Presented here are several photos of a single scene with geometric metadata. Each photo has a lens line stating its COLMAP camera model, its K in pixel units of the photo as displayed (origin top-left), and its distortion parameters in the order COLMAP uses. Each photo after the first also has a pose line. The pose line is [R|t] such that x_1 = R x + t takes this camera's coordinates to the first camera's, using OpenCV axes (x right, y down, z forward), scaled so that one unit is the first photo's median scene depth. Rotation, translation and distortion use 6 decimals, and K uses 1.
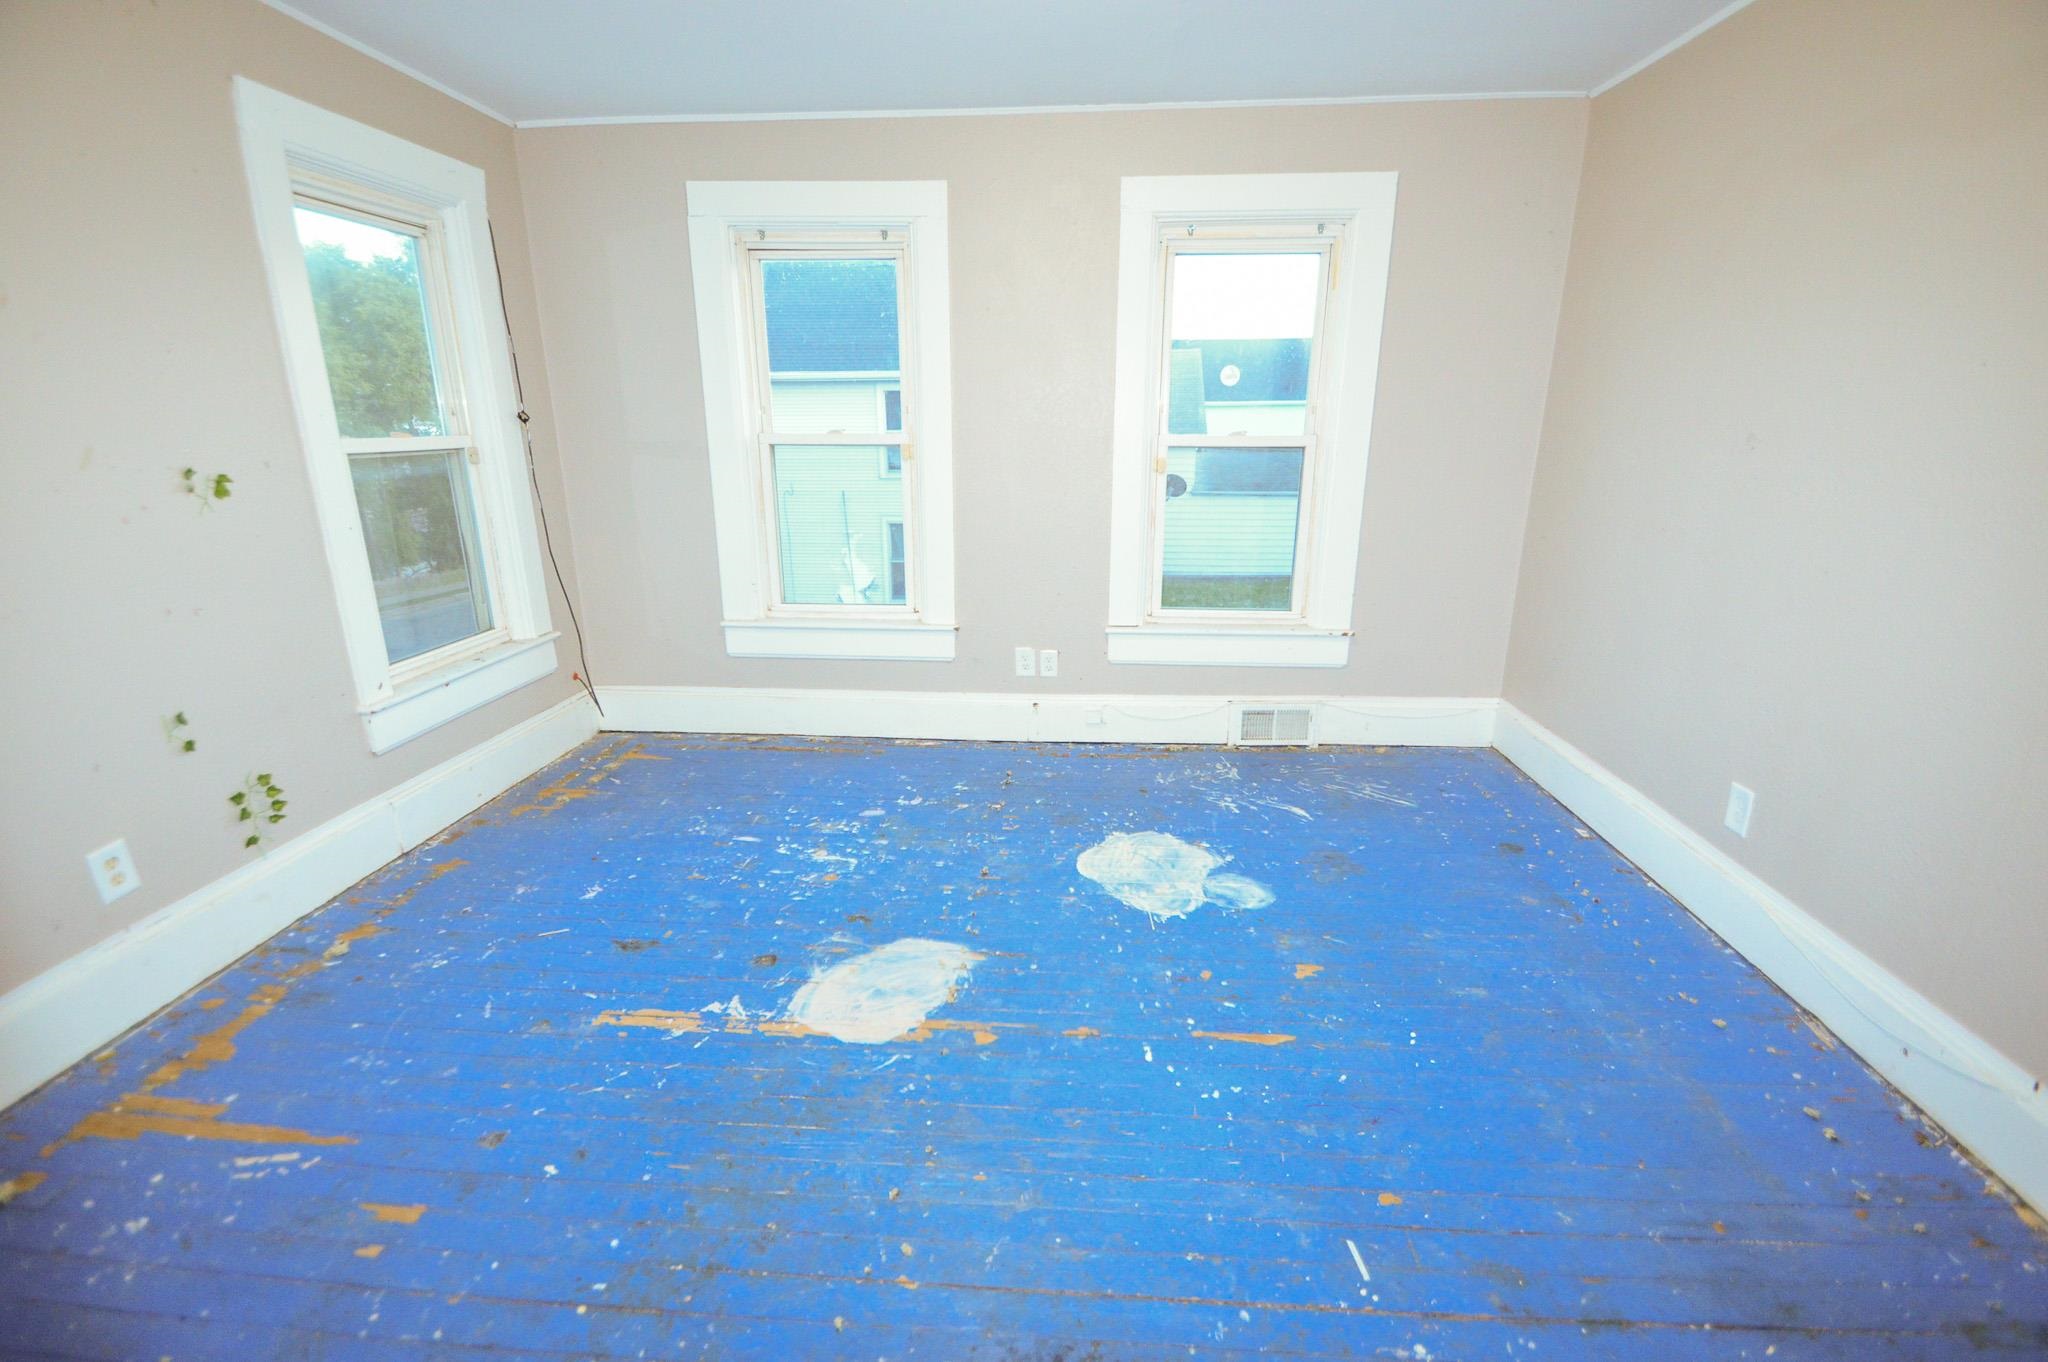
lens RADIAL K [[923.1, 0, 1022.2], [0, 923.1, 683.6], [0, 0, 1]] dist [-0.005570, -0.001032]
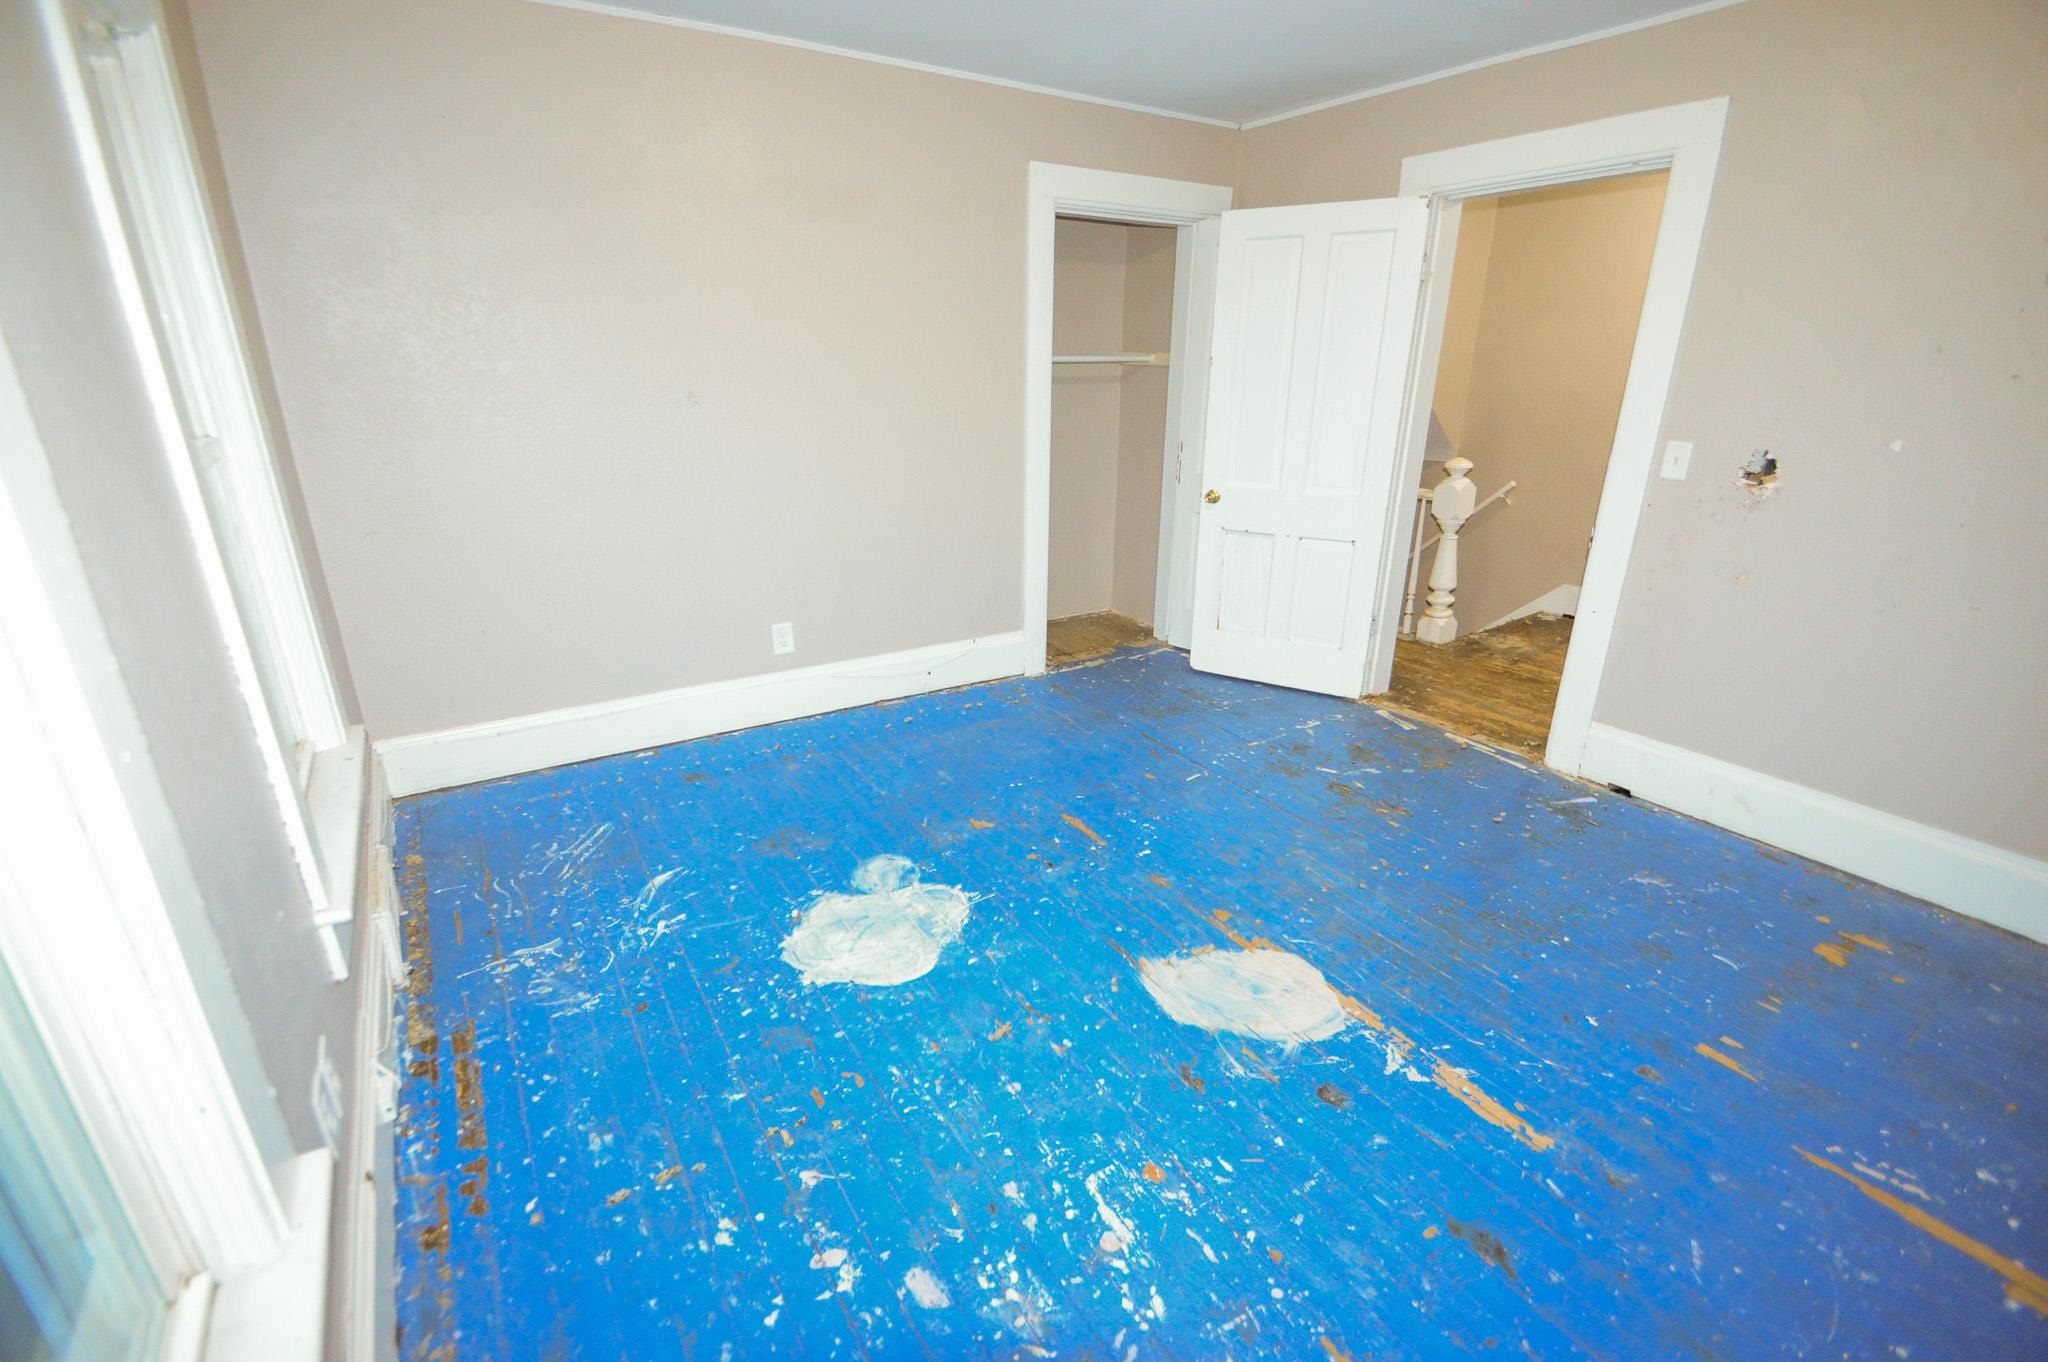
lens RADIAL K [[923.1, 0, 1023.4], [0, 923.1, 679.6], [0, 0, 1]] dist [-0.005570, -0.001032]
pose [[-0.598789, -0.276763, 0.751567, -0.610662], [0.219488, 0.845764, 0.486322, -0.450464], [-0.770244, 0.456164, -0.445688, 1.375231]]
